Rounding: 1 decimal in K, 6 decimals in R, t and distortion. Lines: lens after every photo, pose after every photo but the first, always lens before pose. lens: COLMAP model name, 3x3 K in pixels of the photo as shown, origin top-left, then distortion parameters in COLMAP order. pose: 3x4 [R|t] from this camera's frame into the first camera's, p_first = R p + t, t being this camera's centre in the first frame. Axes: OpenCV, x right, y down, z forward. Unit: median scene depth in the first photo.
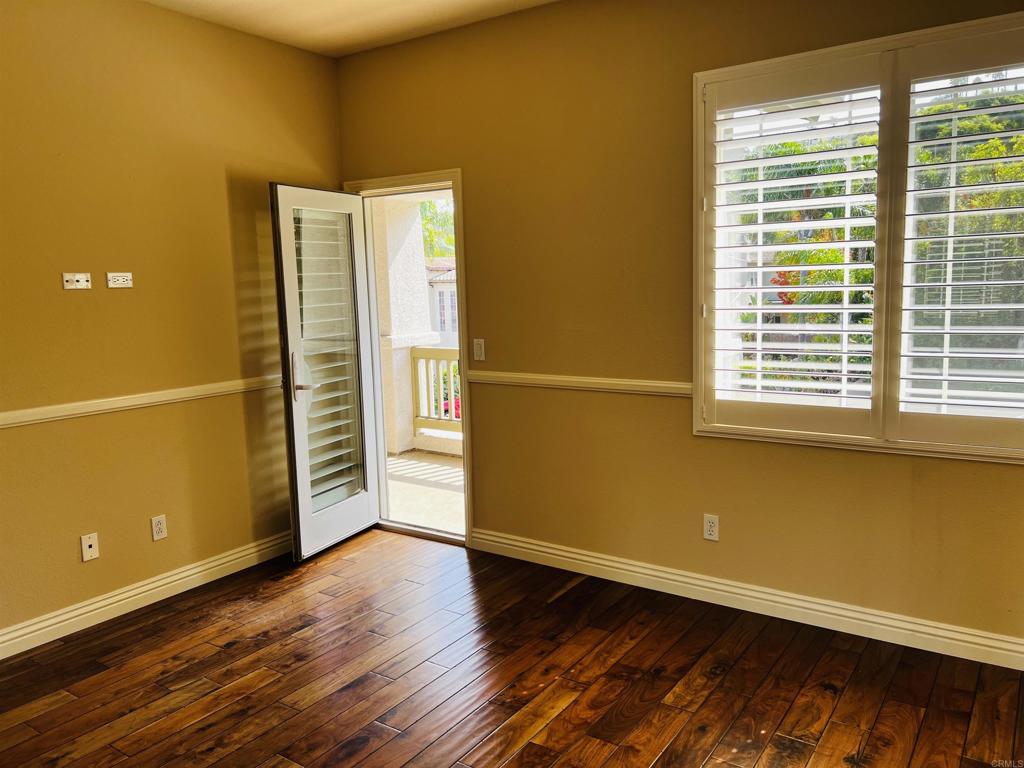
lens RADIAL K [[780.2, 0, 511.6], [0, 780.2, 367.7], [0, 0, 1]] dist [0.066673, -0.065607]
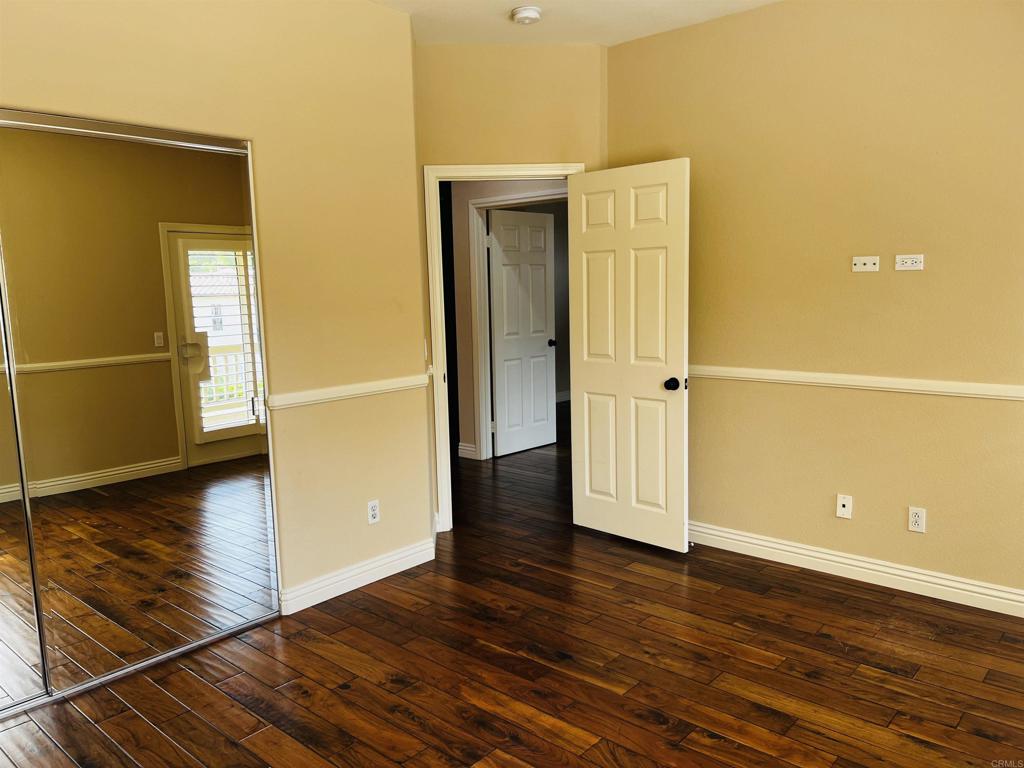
lens RADIAL K [[780.2, 0, 511.4], [0, 780.2, 384.6], [0, 0, 1]] dist [0.066673, -0.065607]
pose [[-0.109479, 0.163827, -0.980395, 0.580290], [-0.084463, 0.981223, 0.173397, -0.093845], [0.990394, 0.101791, -0.093586, 0.637804]]
